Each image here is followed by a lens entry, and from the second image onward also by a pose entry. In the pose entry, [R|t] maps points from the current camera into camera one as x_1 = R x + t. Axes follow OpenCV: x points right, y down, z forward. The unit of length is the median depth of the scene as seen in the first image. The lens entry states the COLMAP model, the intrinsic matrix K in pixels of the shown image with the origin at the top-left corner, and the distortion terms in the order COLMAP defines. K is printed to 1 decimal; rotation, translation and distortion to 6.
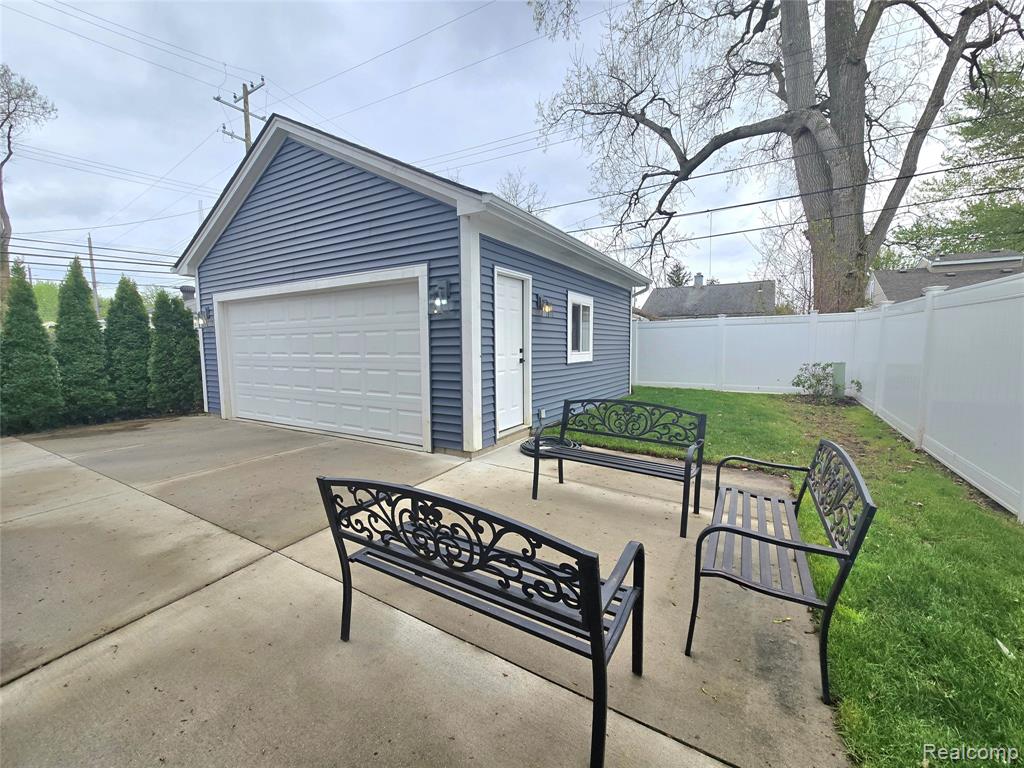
lens RADIAL K [[415.1, 0, 512.0], [0, 415.1, 384.0], [0, 0, 1]] dist [0.001683, -0.000193]
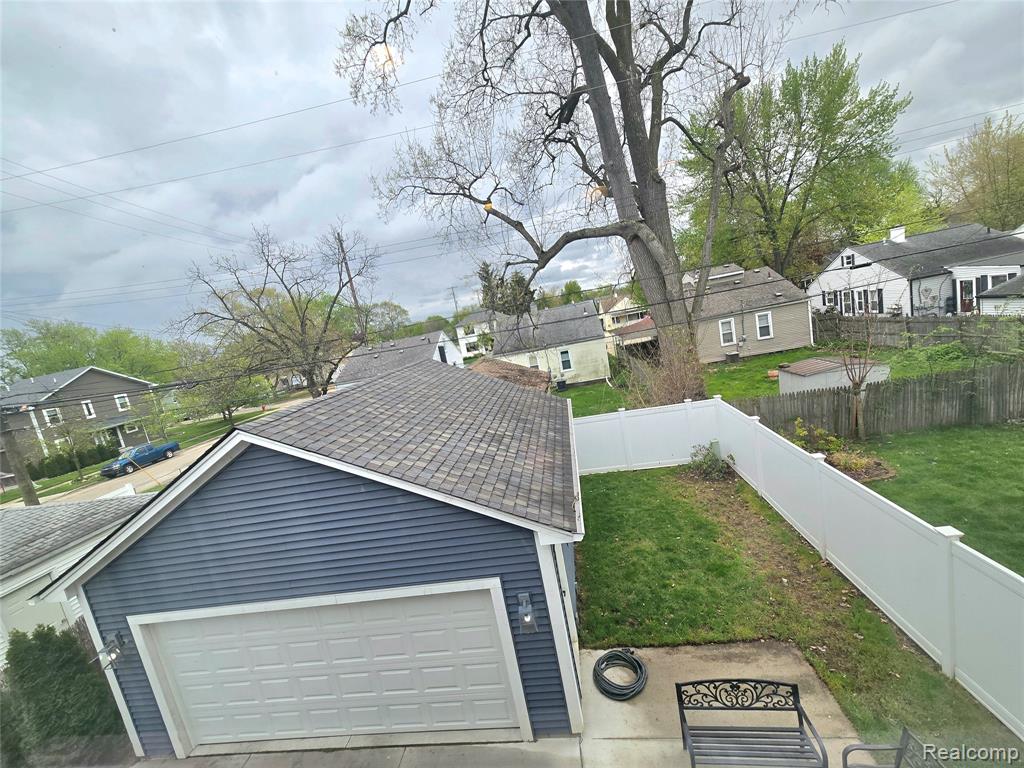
lens RADIAL K [[415.1, 0, 512.0], [0, 415.1, 384.0], [0, 0, 1]] dist [0.001683, -0.000193]
pose [[0.895476, -0.220065, 0.386902, -0.295425], [0.213605, 0.975062, 0.060218, -0.509122], [-0.390506, 0.028720, 0.920152, 0.037960]]
